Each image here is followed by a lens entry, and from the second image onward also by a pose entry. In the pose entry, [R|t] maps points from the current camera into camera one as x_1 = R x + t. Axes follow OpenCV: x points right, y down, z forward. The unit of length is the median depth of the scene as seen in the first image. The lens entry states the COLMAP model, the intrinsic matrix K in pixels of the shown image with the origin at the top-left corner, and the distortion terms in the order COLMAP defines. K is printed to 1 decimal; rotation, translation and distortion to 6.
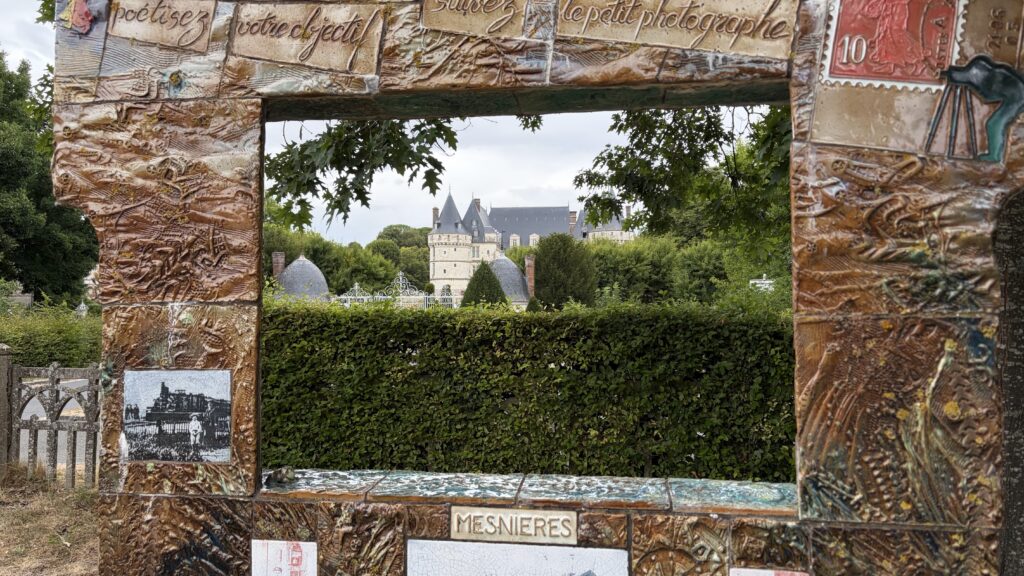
lens RADIAL K [[761.7, 0, 511.7], [0, 761.7, 286.8], [0, 0, 1]] dist [0.051556, 0.002804]
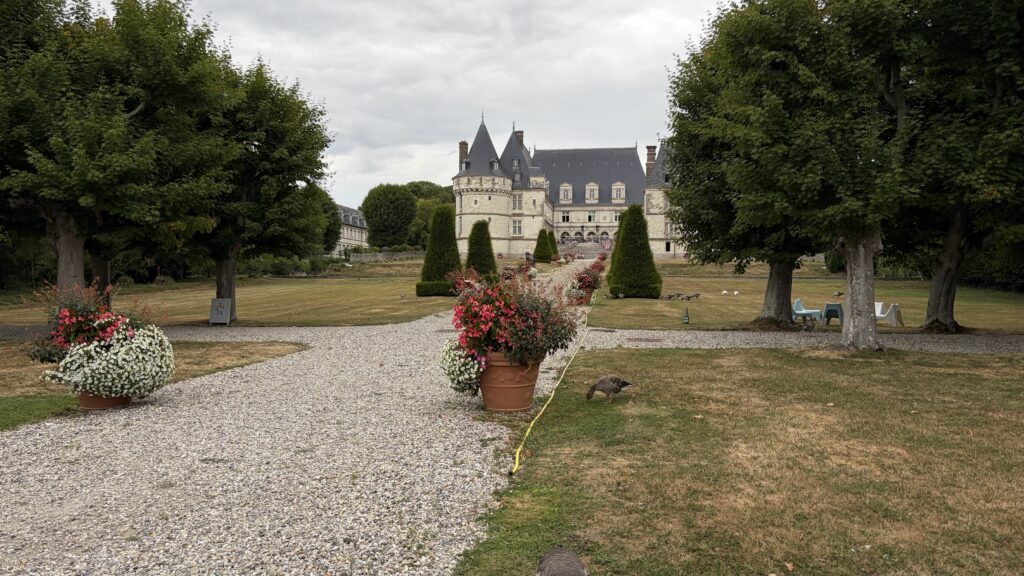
lens RADIAL K [[761.7, 0, 513.0], [0, 761.7, 290.5], [0, 0, 1]] dist [0.051556, 0.002804]
pose [[0.999243, 0.009734, -0.037677, -0.022812], [-0.008434, 0.999368, 0.034519, 0.014192], [0.037990, -0.034175, 0.998694, 0.260441]]
